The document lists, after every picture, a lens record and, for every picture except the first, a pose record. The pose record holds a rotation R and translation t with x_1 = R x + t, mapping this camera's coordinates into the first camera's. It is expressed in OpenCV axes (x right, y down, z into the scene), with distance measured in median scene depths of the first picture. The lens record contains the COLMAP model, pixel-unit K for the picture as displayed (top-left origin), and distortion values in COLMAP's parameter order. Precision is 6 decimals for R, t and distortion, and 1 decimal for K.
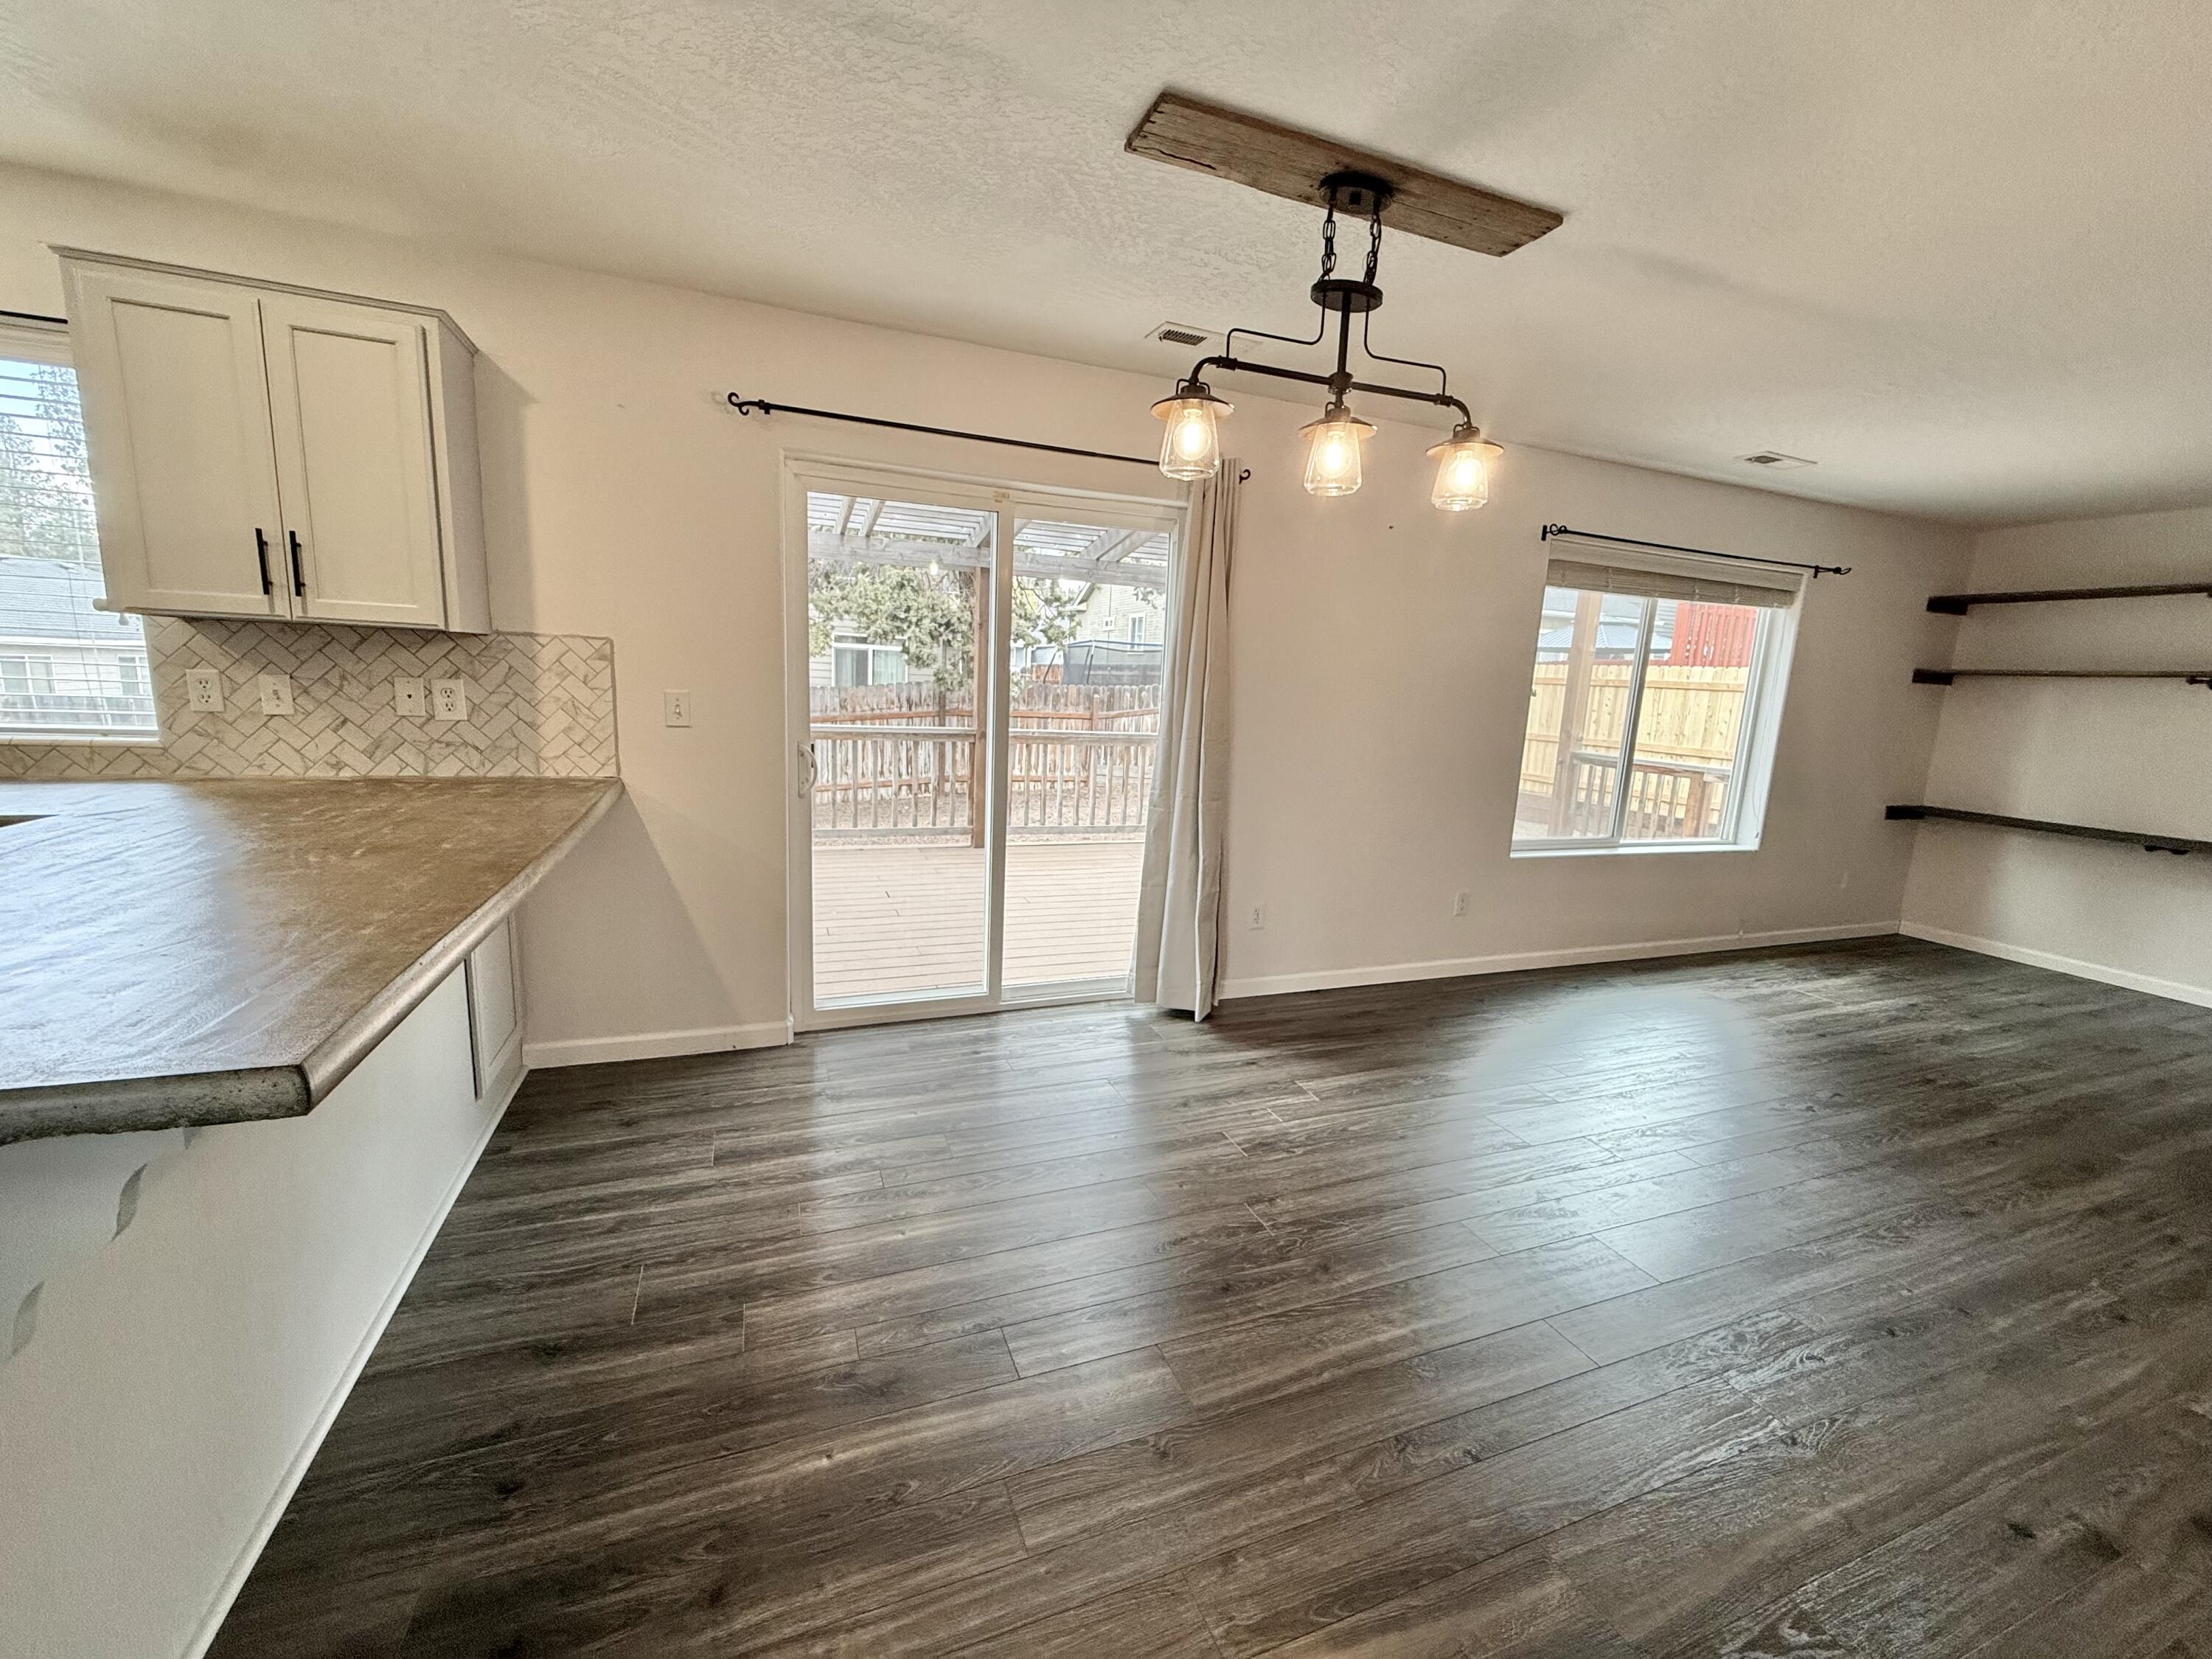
lens RADIAL K [[886.6, 0, 1105.7], [0, 886.6, 826.2], [0, 0, 1]] dist [-0.000433, 0.000490]
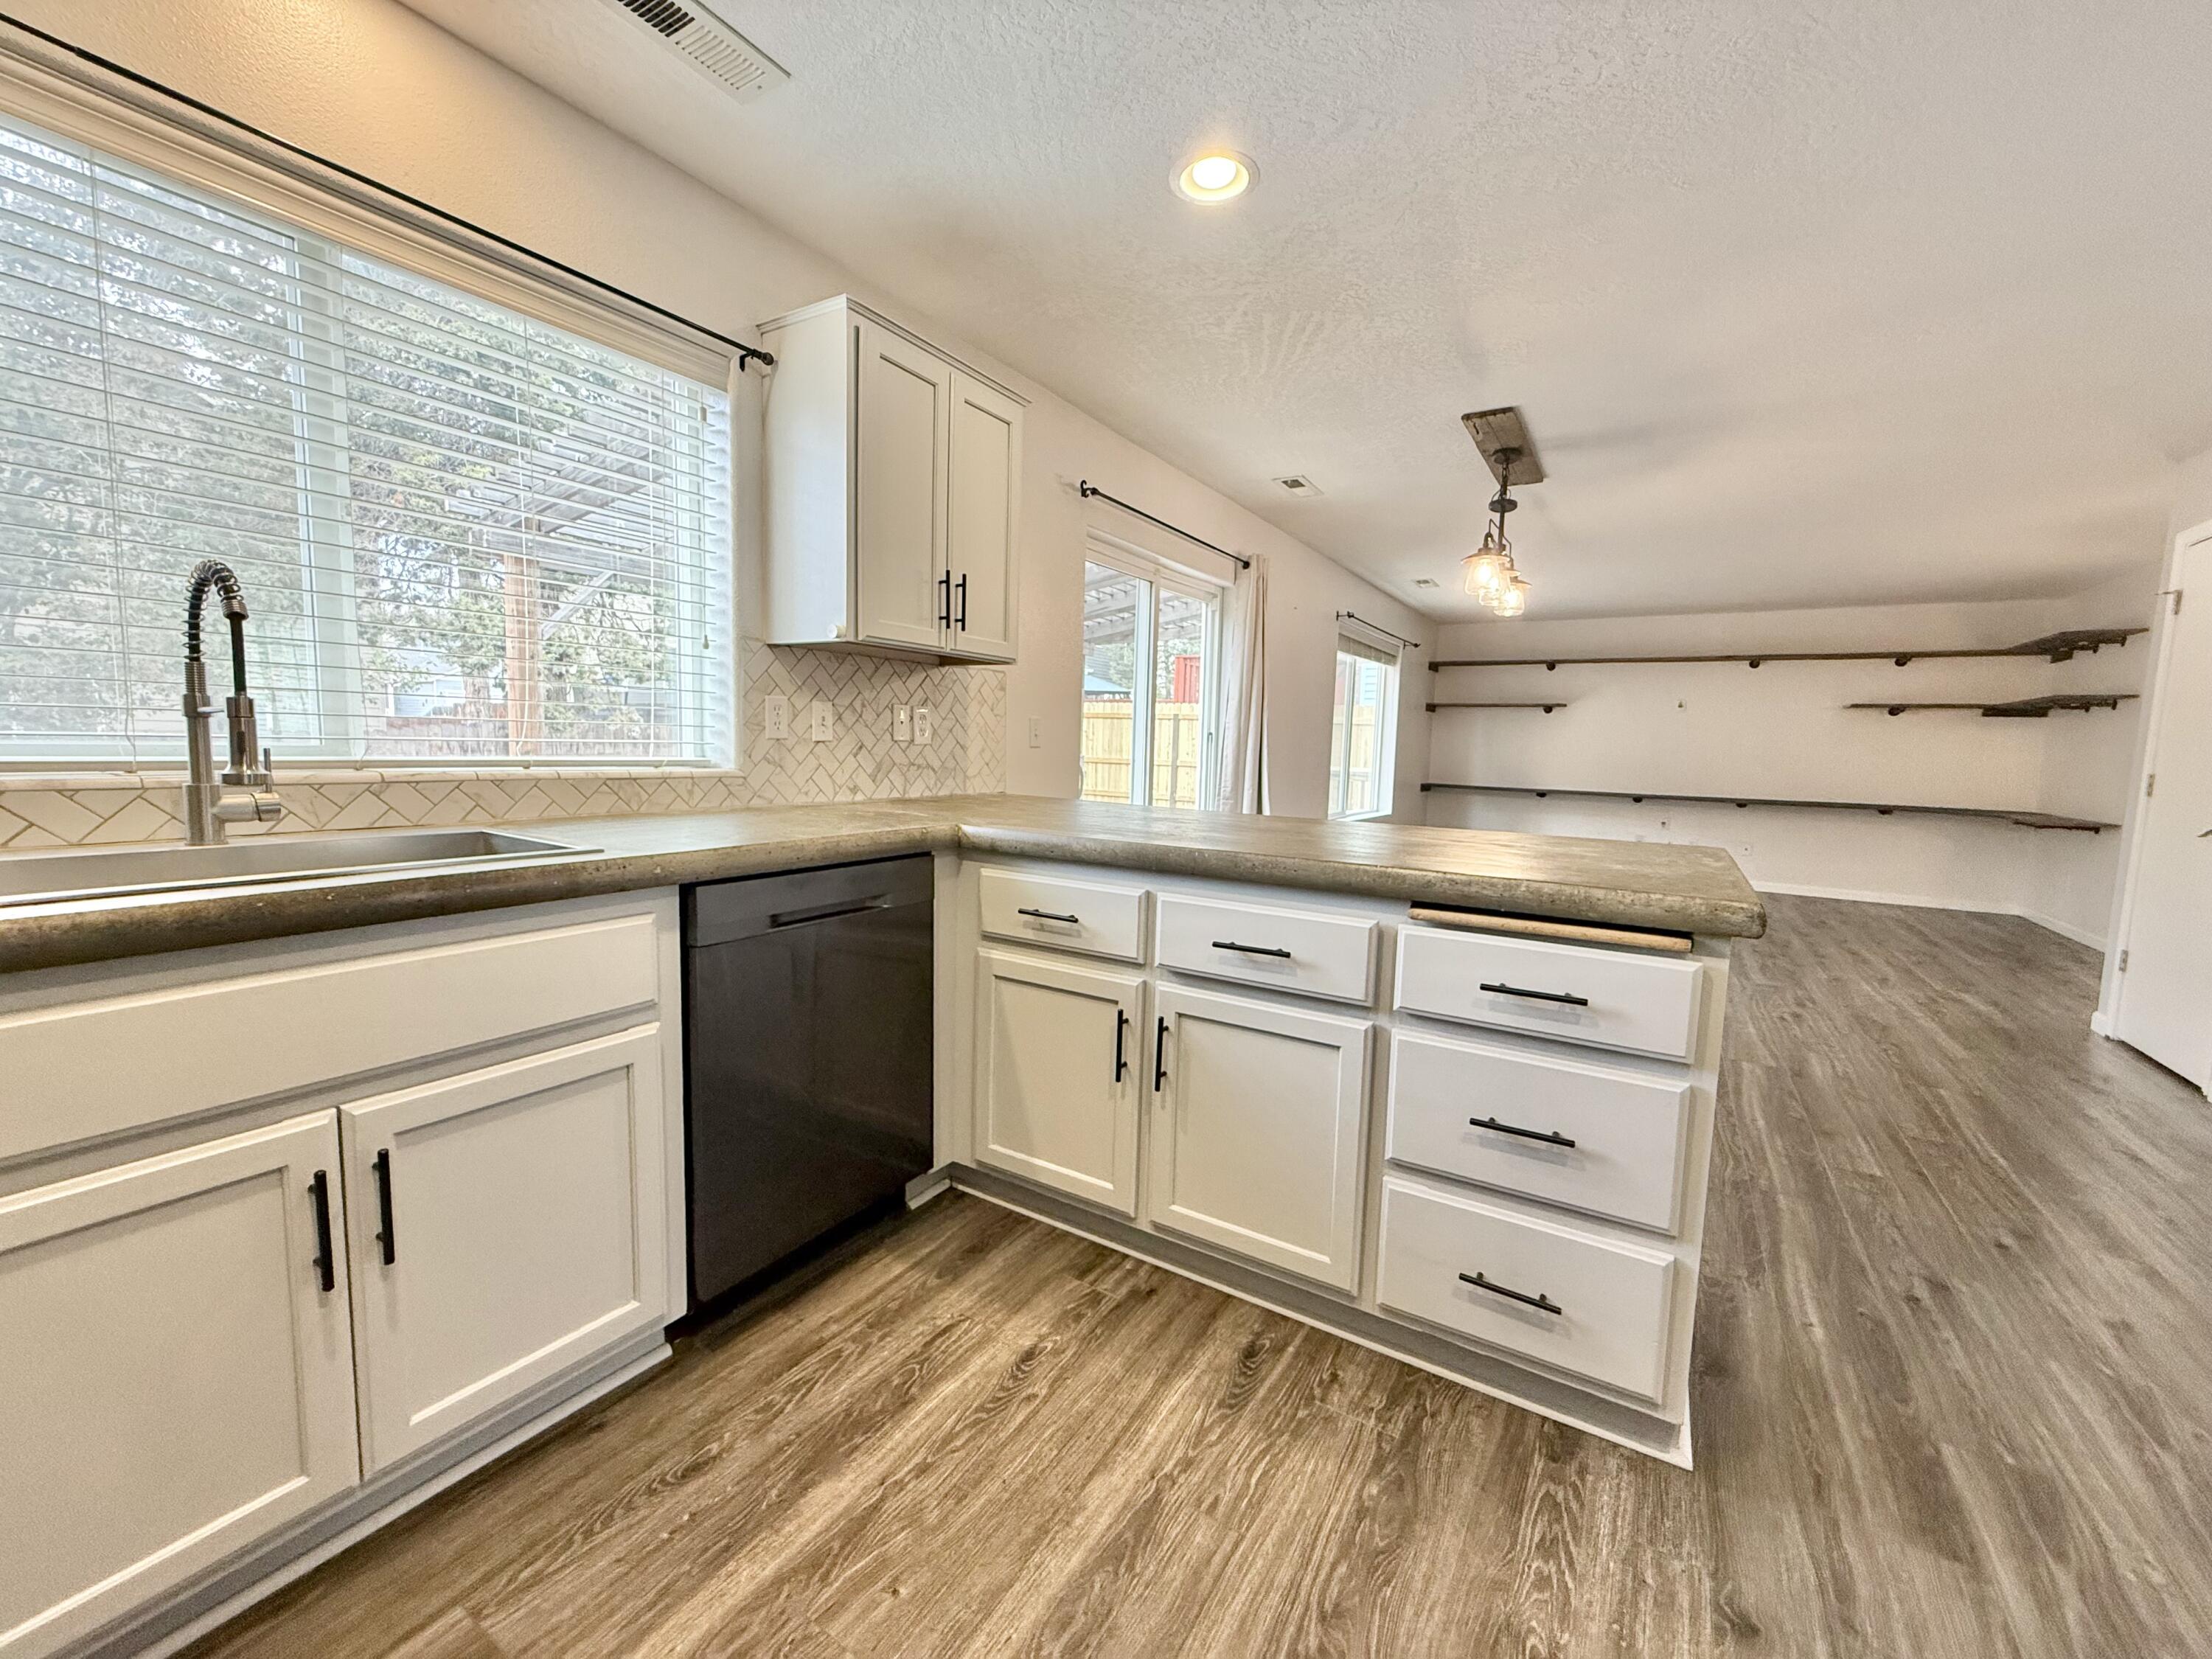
lens RADIAL K [[886.6, 0, 1115.9], [0, 886.6, 821.3], [0, 0, 1]] dist [-0.000433, 0.000490]
pose [[0.799815, -0.078672, 0.595068, -1.139568], [0.107000, 0.994182, -0.012378, 0.011994], [-0.590632, 0.073573, 0.803580, 0.000006]]
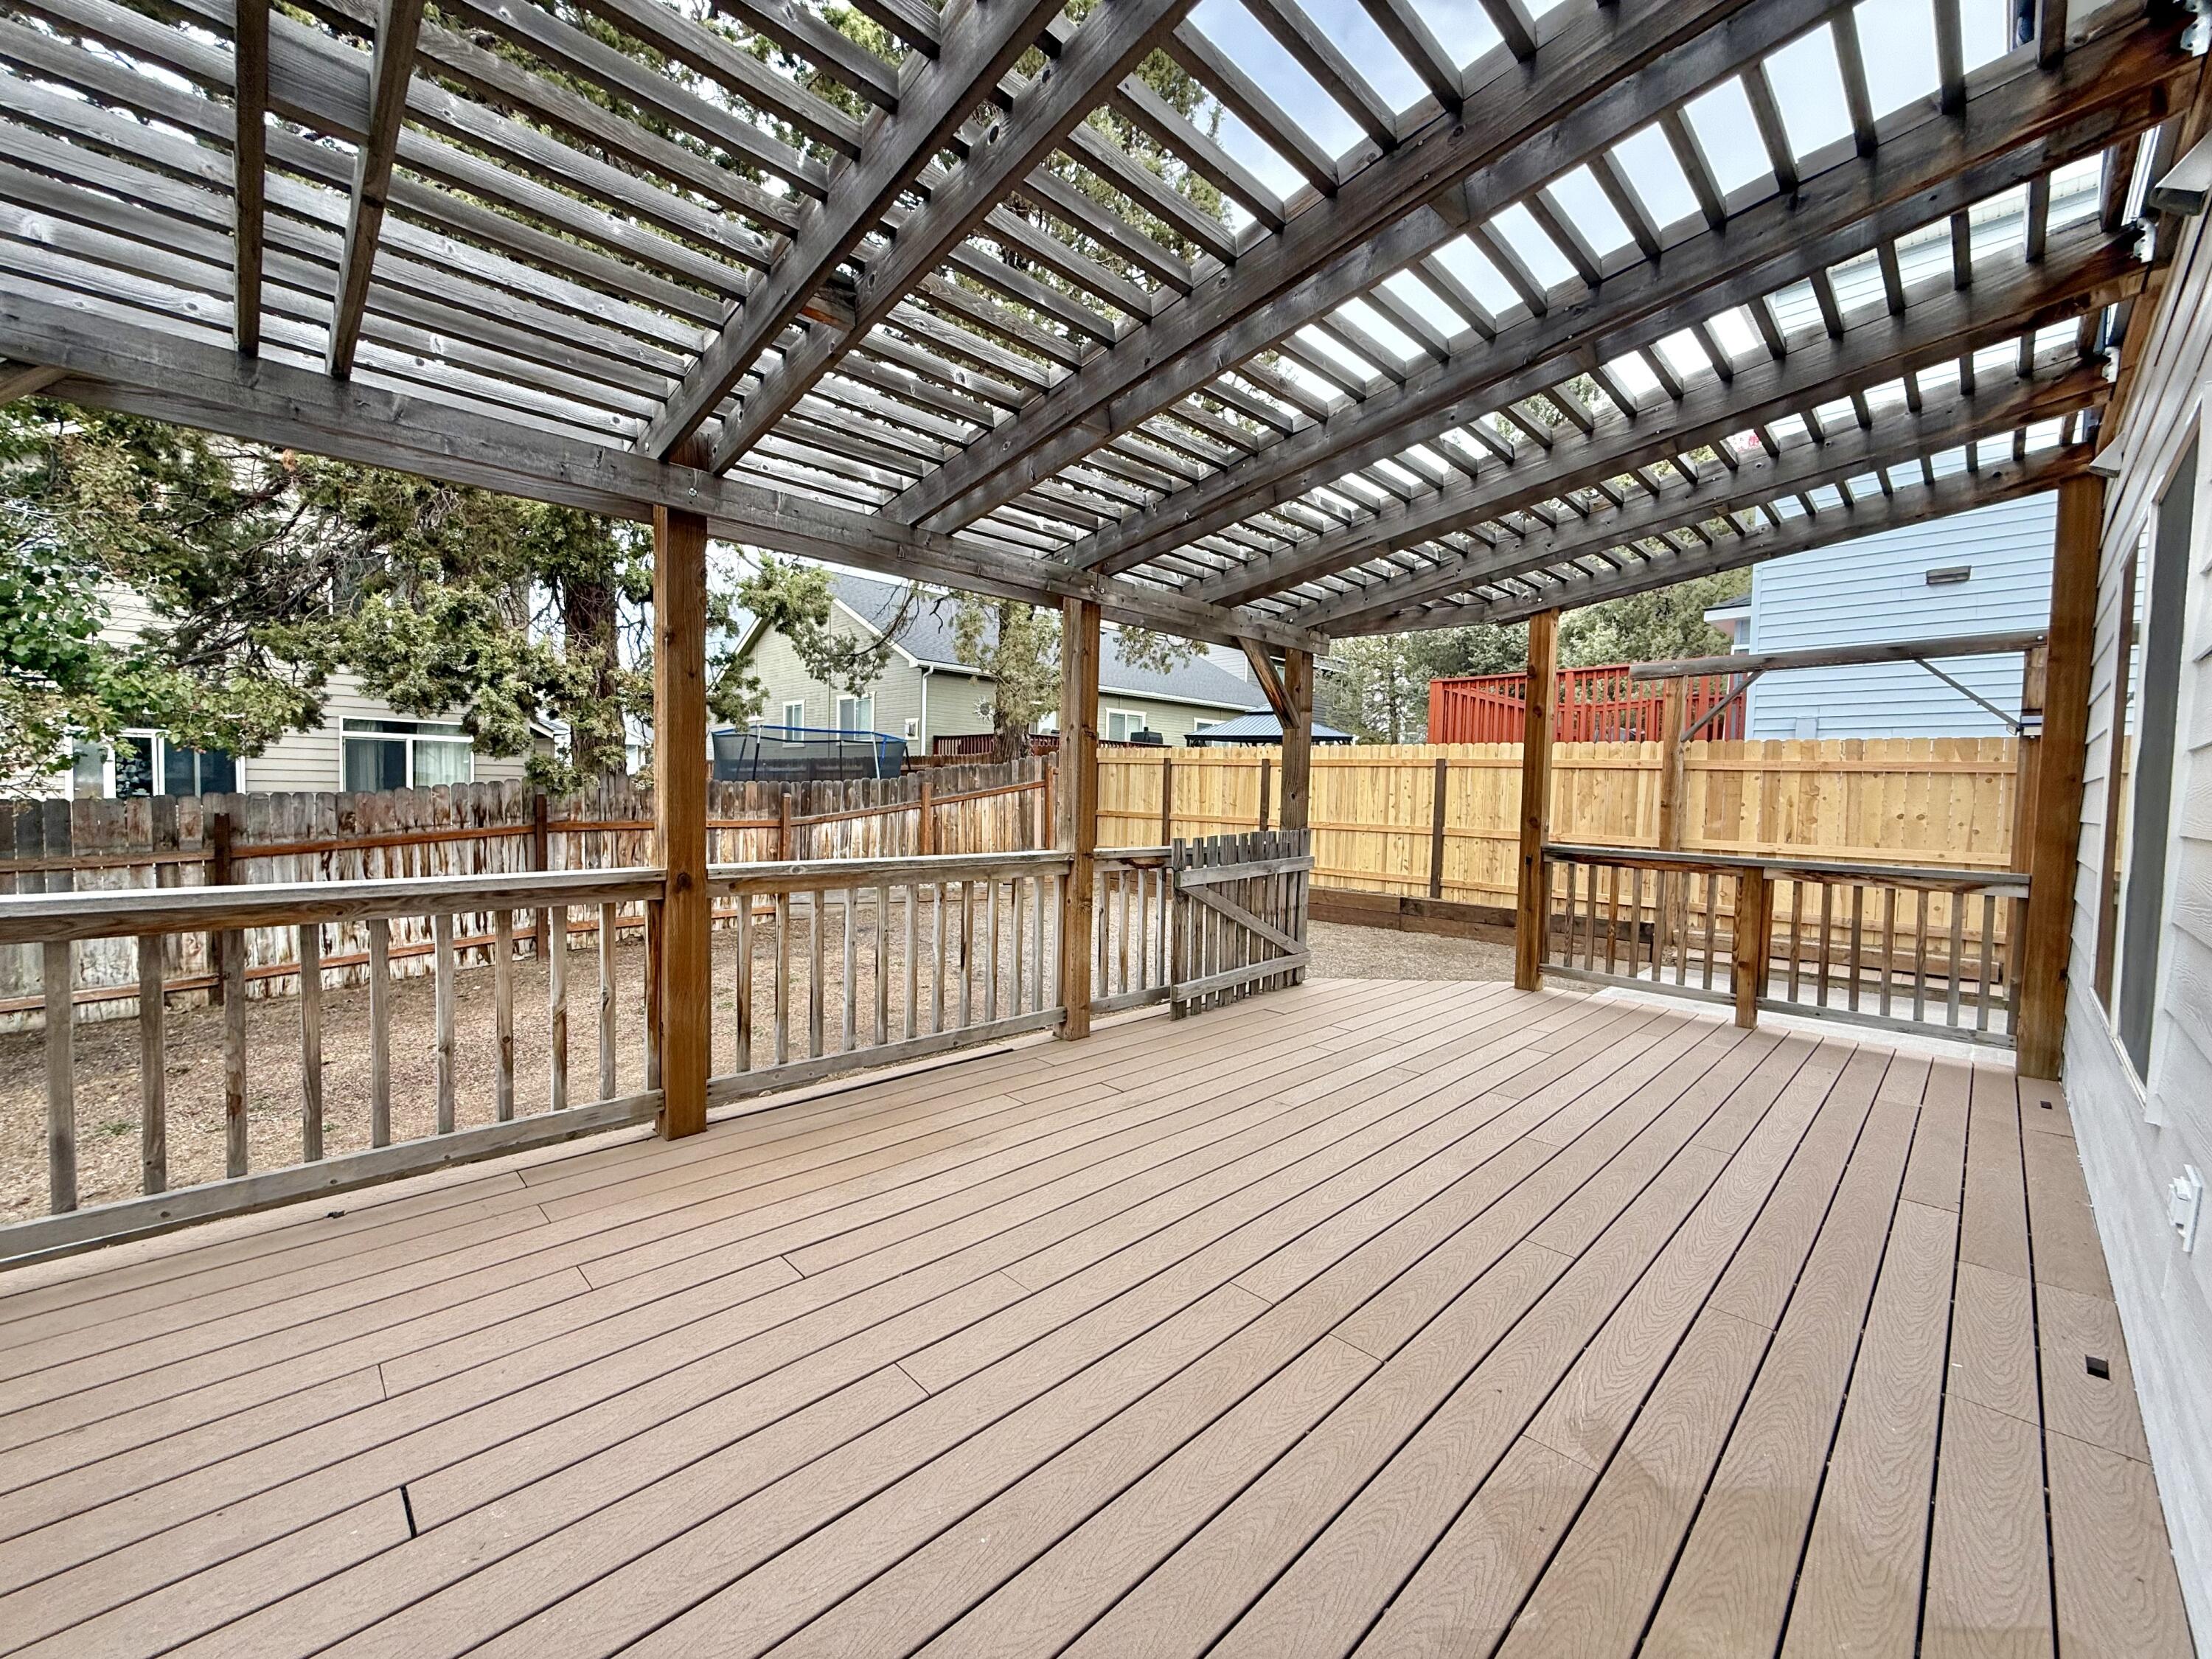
lens RADIAL K [[886.6, 0, 1104.5], [0, 886.6, 834.6], [0, 0, 1]] dist [-0.000433, 0.000490]
pose [[0.920647, -0.046629, 0.387601, -0.296600], [0.084632, 0.993069, -0.081554, -0.187074], [-0.381112, 0.107886, 0.918212, 1.314178]]
